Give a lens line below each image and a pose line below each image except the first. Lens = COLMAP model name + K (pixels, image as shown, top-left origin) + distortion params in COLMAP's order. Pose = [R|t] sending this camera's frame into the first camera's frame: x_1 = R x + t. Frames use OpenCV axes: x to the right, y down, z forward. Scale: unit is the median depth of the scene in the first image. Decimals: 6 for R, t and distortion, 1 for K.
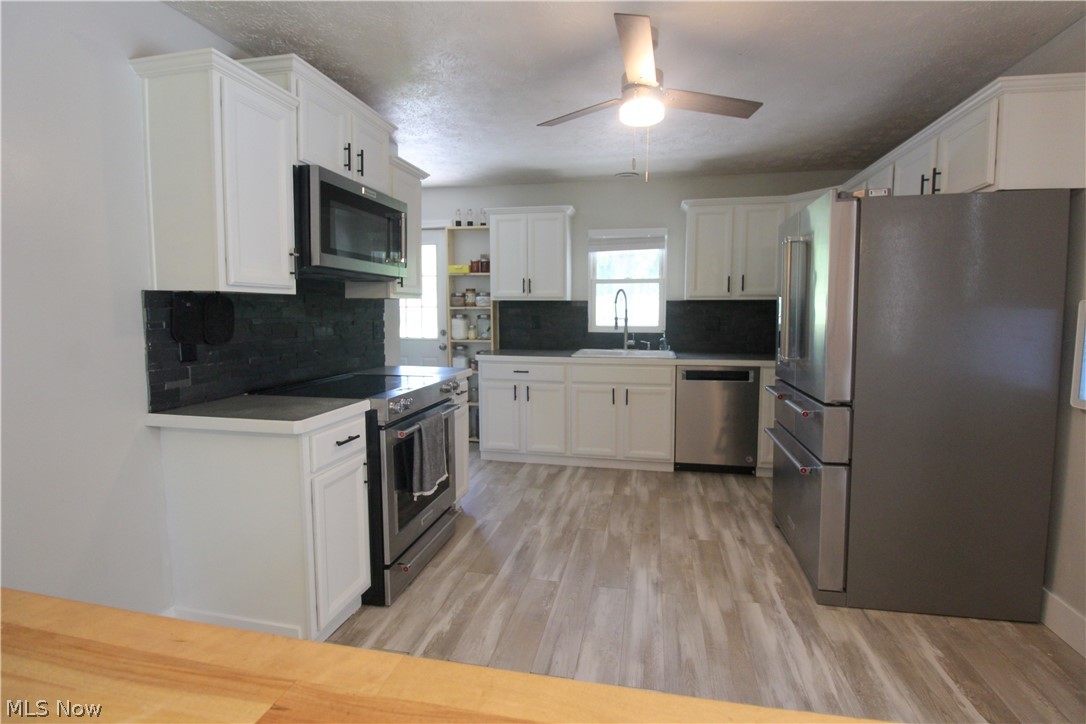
lens RADIAL K [[504.3, 0, 550.1], [0, 504.3, 346.0], [0, 0, 1]] dist [-0.001890, -0.000500]
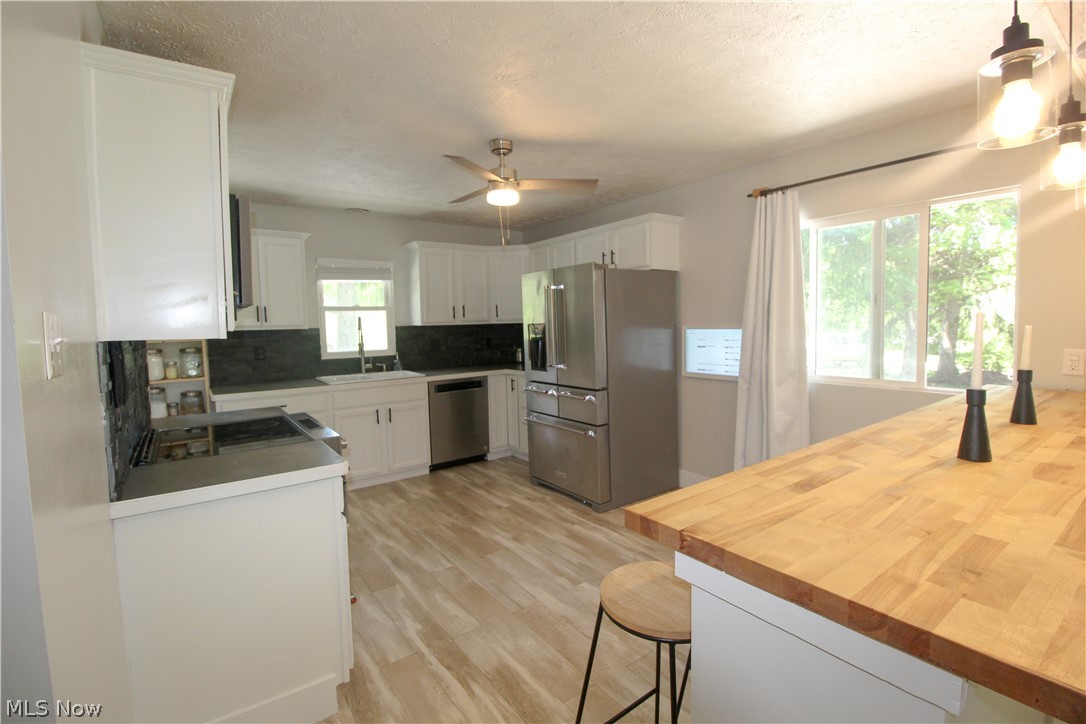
lens RADIAL K [[504.3, 0, 550.1], [0, 504.3, 346.0], [0, 0, 1]] dist [-0.001890, -0.000500]
pose [[0.672468, -0.054299, 0.738132, -0.482828], [0.079302, 0.996850, 0.001084, -0.026453], [-0.735865, 0.057807, 0.674656, -0.007346]]
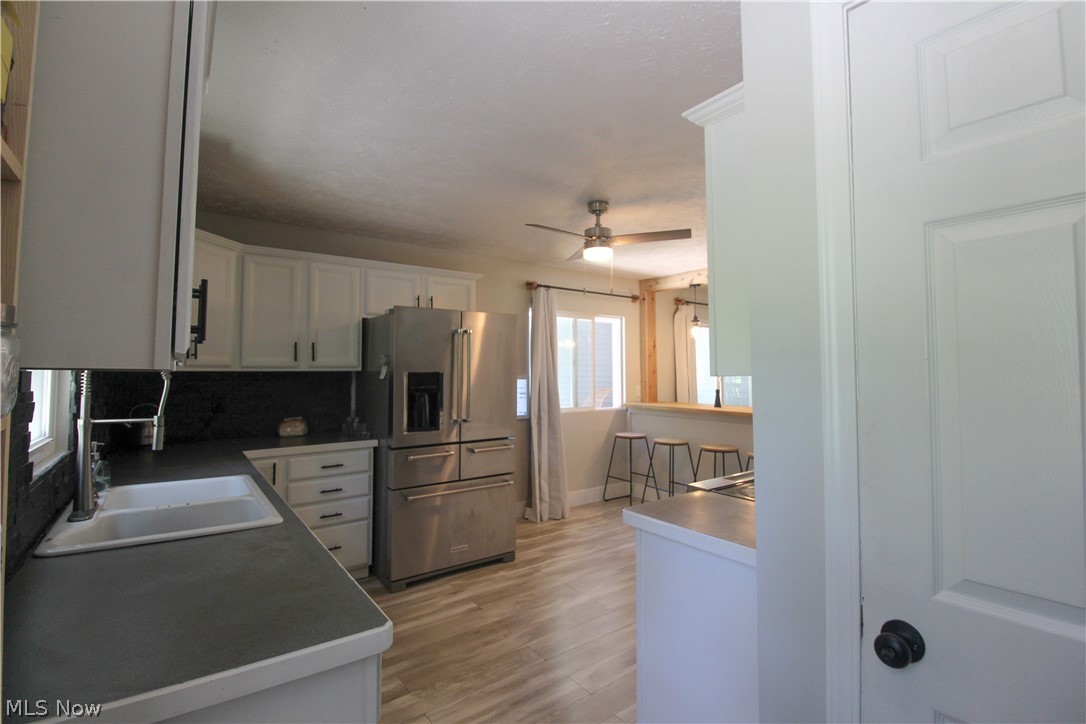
lens RADIAL K [[504.3, 0, 550.1], [0, 504.3, 346.0], [0, 0, 1]] dist [-0.001890, -0.000500]
pose [[-0.748348, 0.033205, 0.662475, -0.432699], [0.049267, 0.998770, 0.005592, -0.123706], [-0.661474, 0.036823, -0.749063, 1.377000]]
